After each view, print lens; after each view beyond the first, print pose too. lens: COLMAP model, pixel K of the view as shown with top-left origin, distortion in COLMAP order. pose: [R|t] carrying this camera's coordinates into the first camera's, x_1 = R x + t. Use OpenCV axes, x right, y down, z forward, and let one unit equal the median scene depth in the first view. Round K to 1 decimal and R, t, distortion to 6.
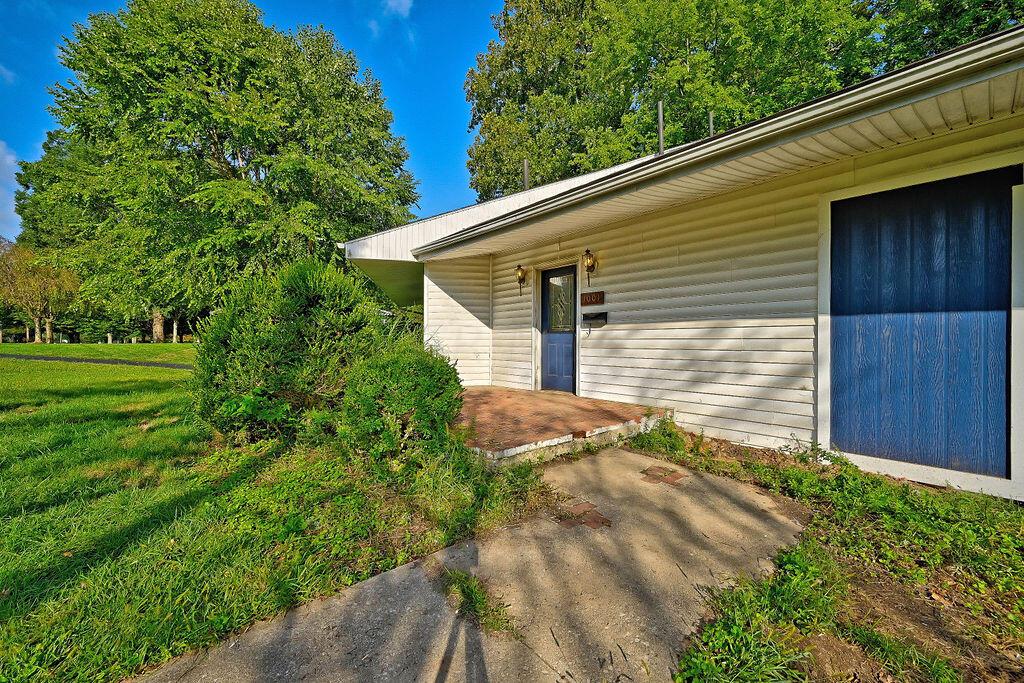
lens RADIAL K [[422.1, 0, 517.0], [0, 422.1, 339.7], [0, 0, 1]] dist [0.000817, 0.000079]
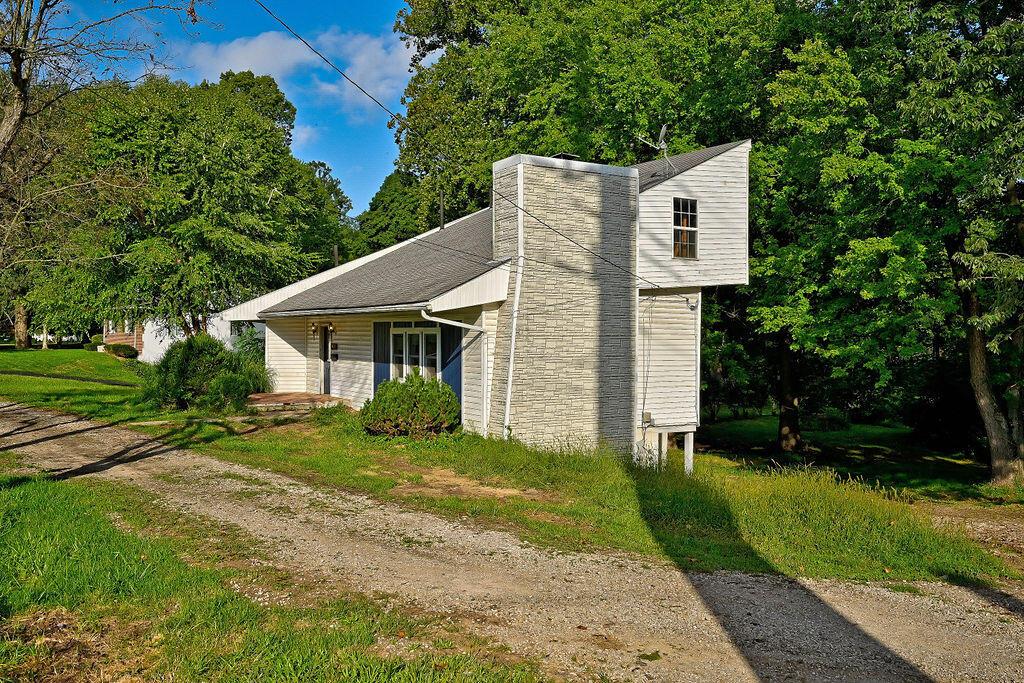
lens RADIAL K [[889.4, 0, 510.5], [0, 889.4, 342.3], [0, 0, 1]] dist [-0.005921, -0.002919]
pose [[0.989571, 0.005470, -0.143939, 1.362271], [-0.003429, 0.999890, 0.014423, -0.153400], [0.144002, -0.013779, 0.989481, -2.566408]]
